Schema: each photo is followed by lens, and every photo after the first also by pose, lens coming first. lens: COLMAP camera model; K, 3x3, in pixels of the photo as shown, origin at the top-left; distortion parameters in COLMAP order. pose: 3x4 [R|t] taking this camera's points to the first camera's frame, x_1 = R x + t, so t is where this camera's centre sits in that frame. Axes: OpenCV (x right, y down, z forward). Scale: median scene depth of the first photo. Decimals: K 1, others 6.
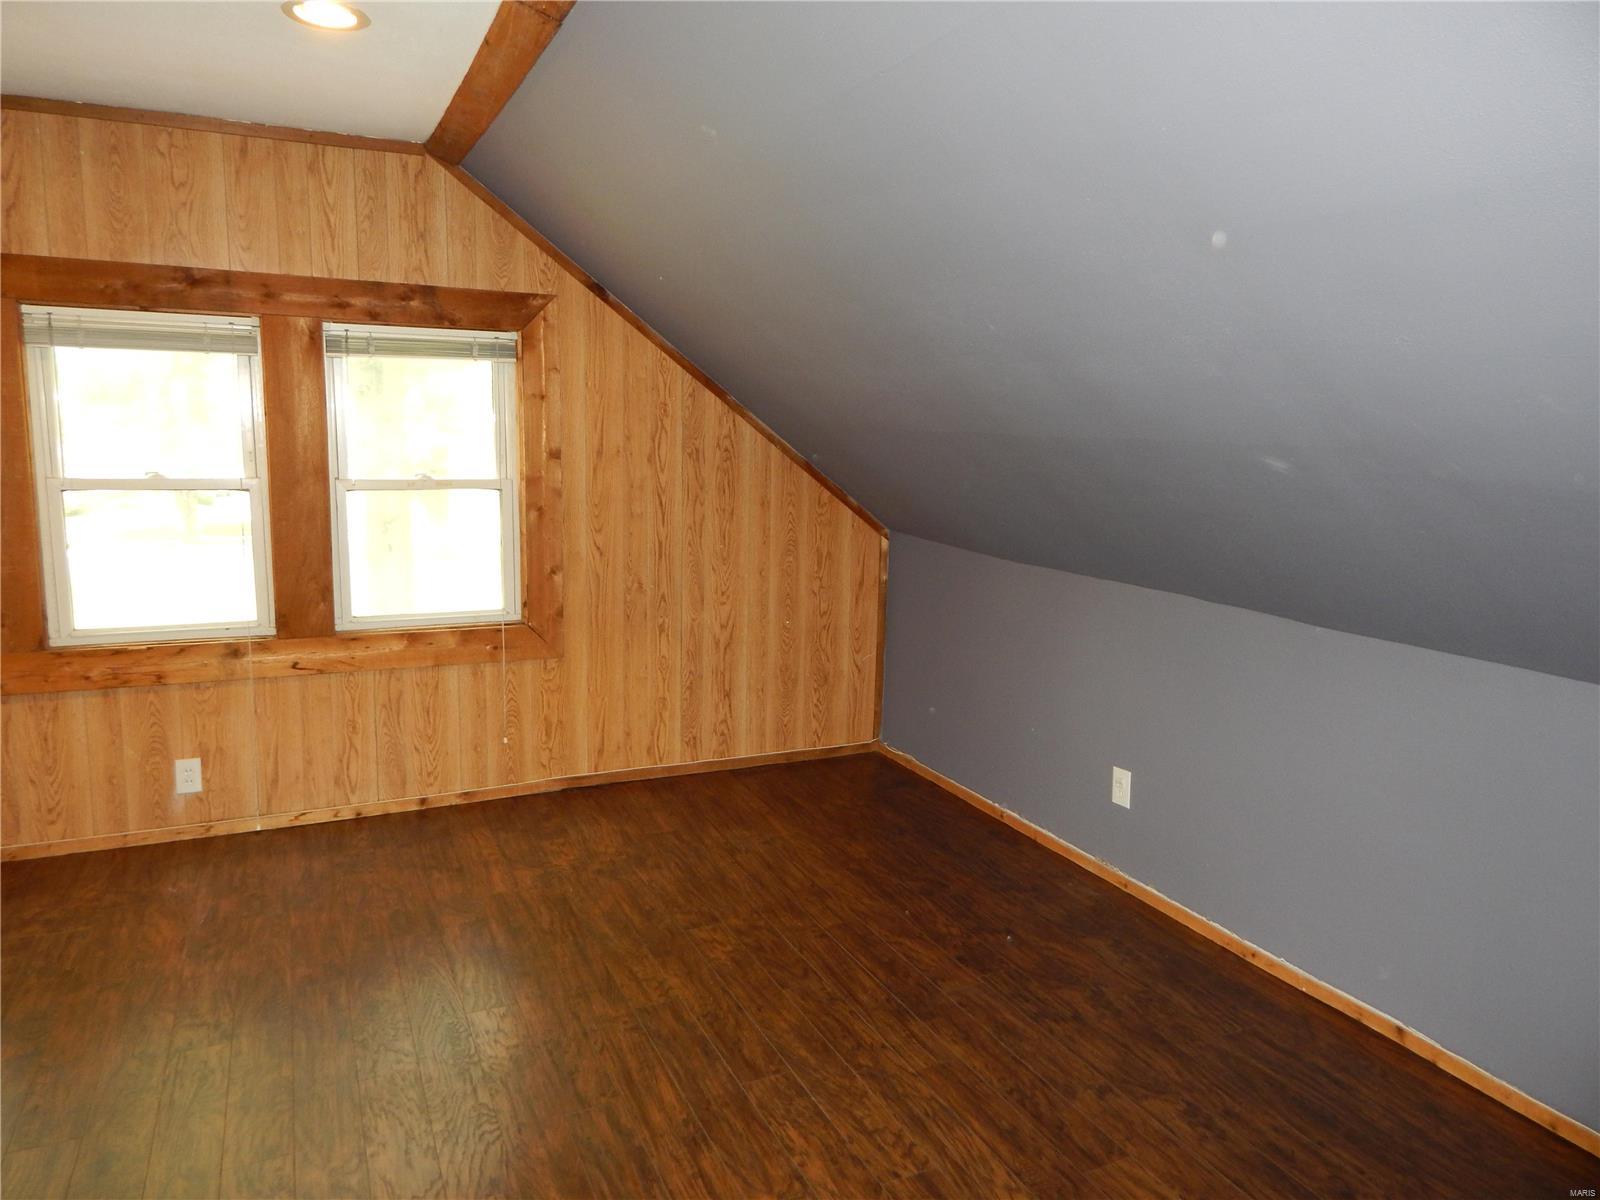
lens RADIAL K [[1064.9, 0, 820.6], [0, 1064.9, 585.0], [0, 0, 1]] dist [0.003607, -0.007623]
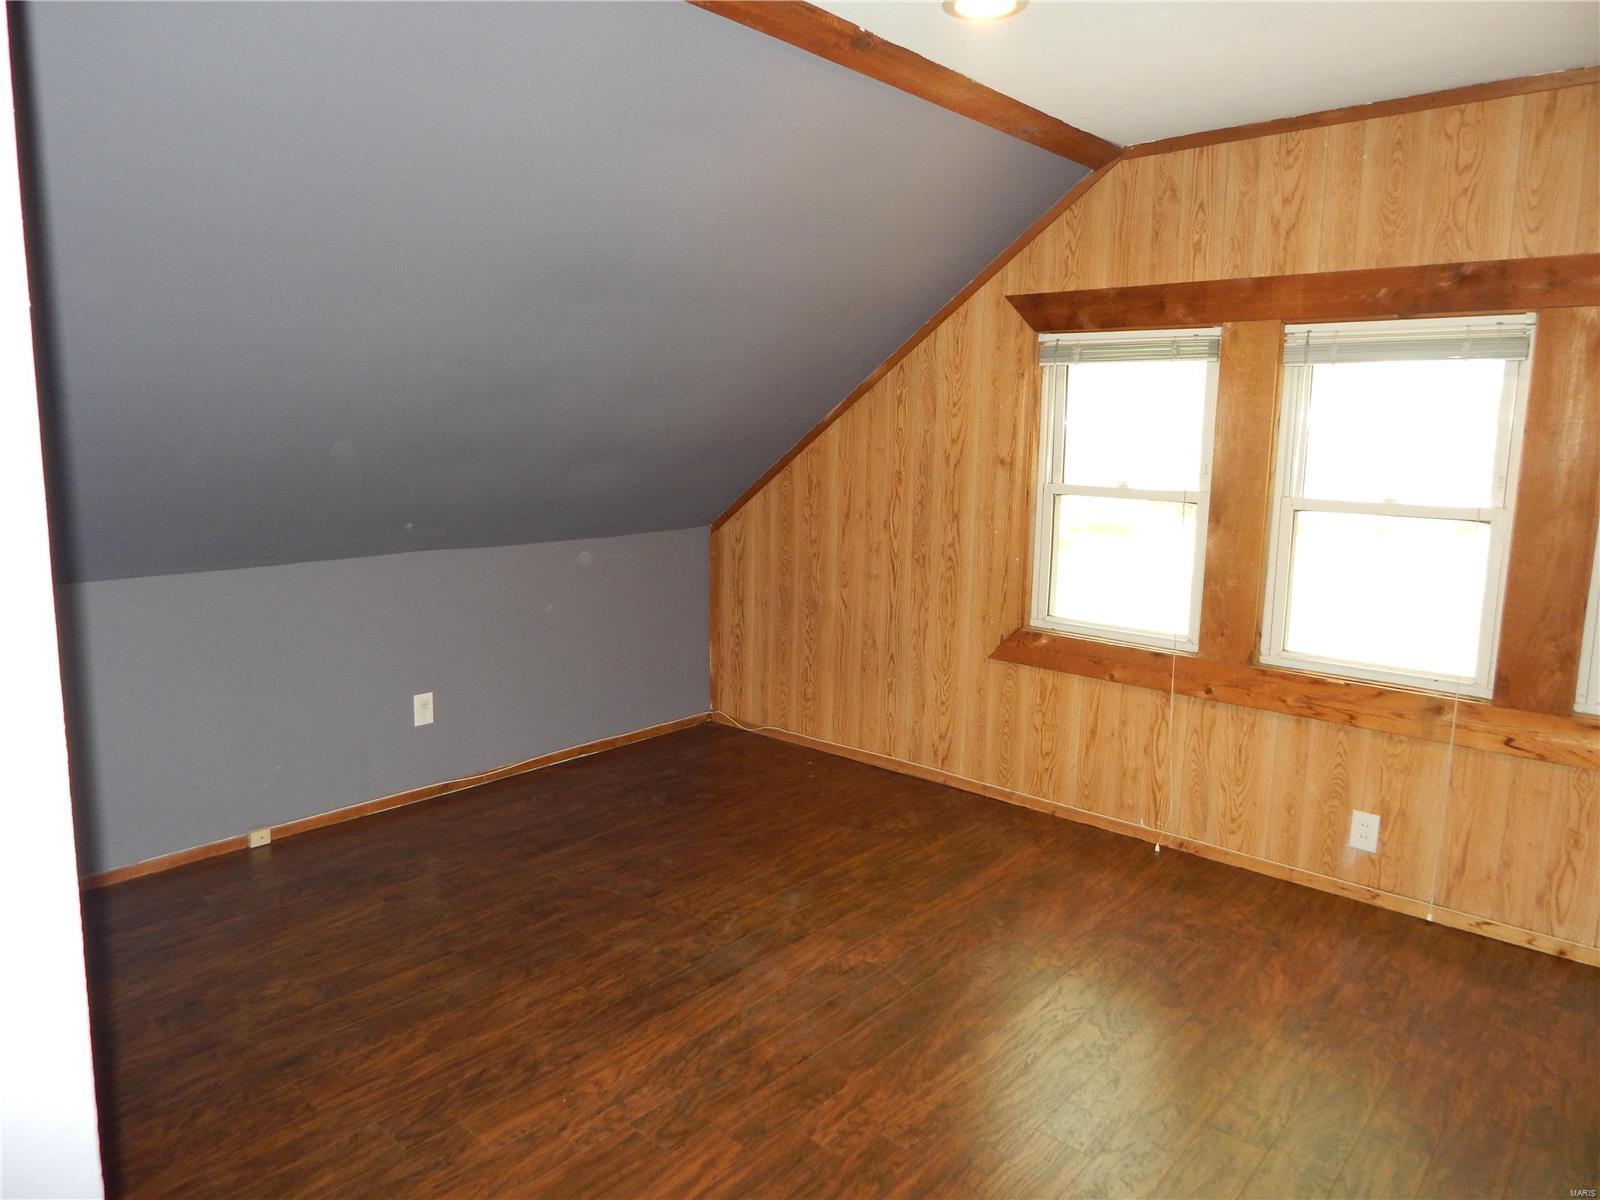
lens RADIAL K [[1064.9, 0, 813.0], [0, 1064.9, 585.6], [0, 0, 1]] dist [0.003607, -0.007623]
pose [[0.378497, 0.121713, -0.917565, 0.033238], [-0.139484, 0.987496, 0.073452, -0.027548], [0.915032, 0.100185, 0.390741, 0.194701]]
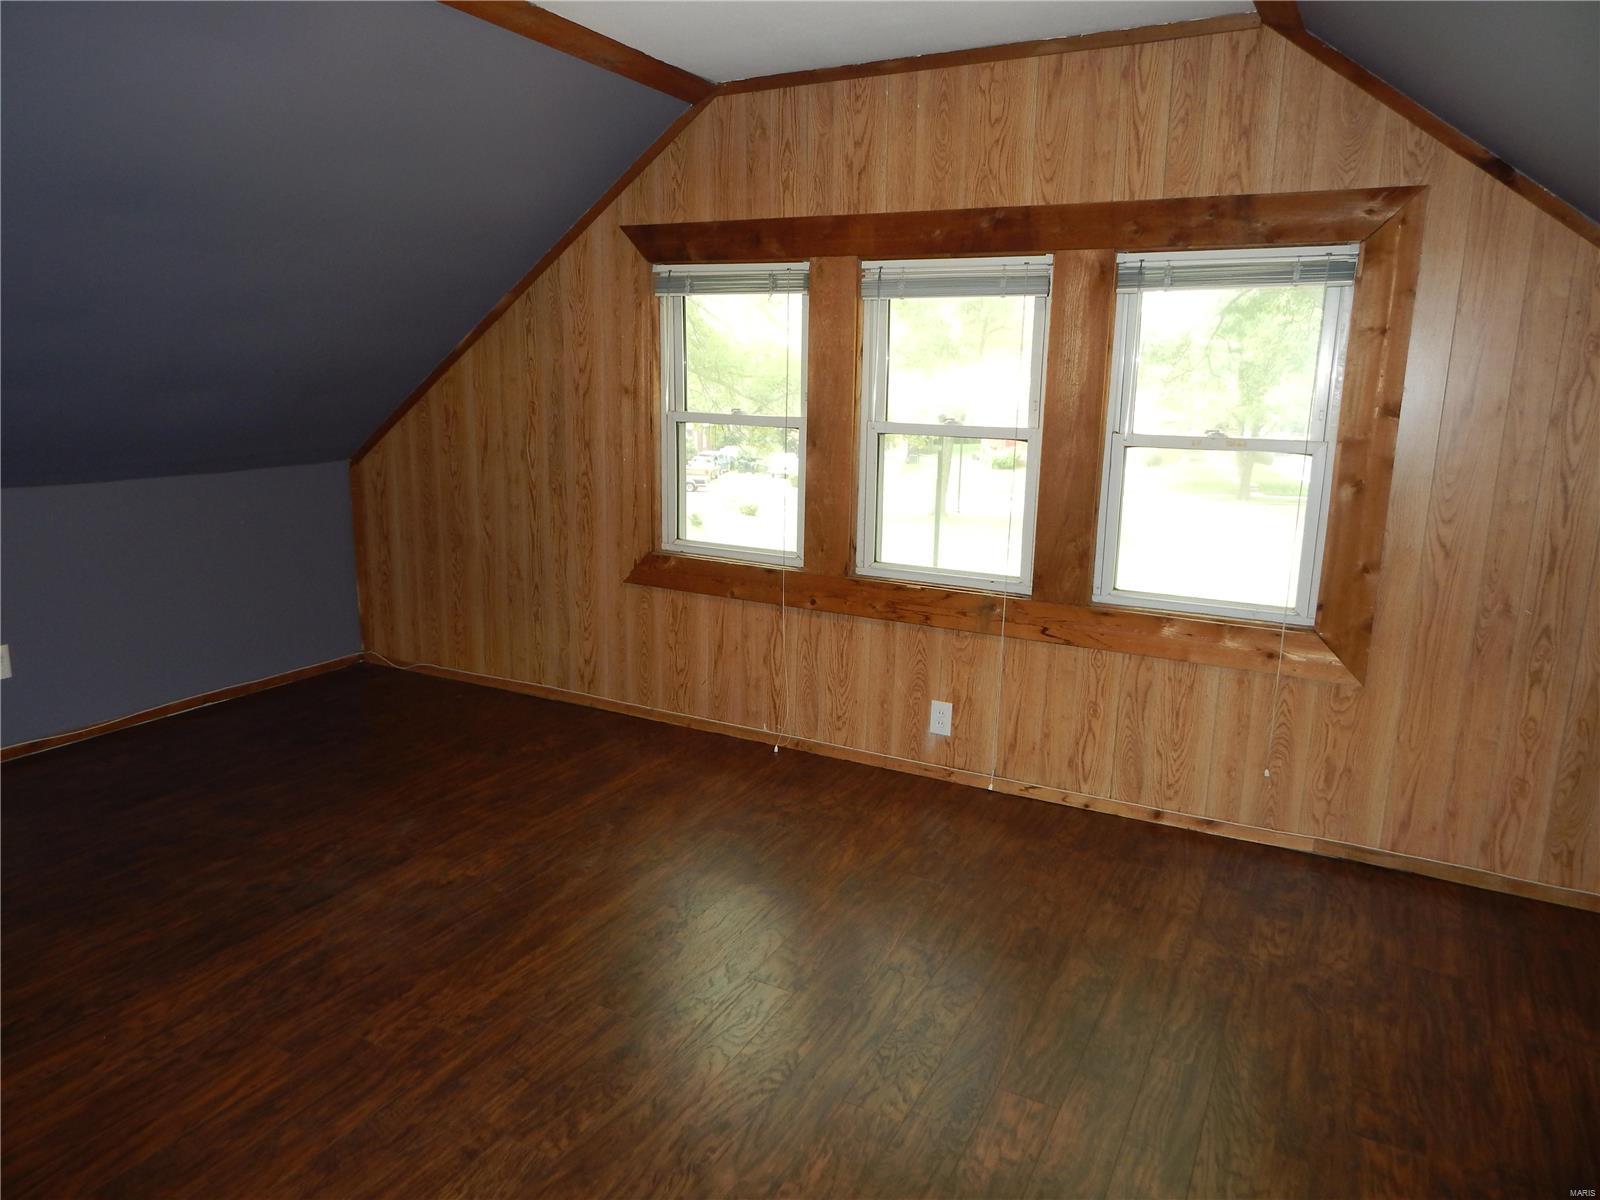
lens RADIAL K [[1064.9, 0, 840.3], [0, 1064.9, 588.9], [0, 0, 1]] dist [0.003607, -0.007623]
pose [[0.584787, 0.151840, -0.796849, 0.143639], [-0.122584, 0.987586, 0.098223, -0.031232], [0.801871, 0.040241, 0.596140, 0.304198]]
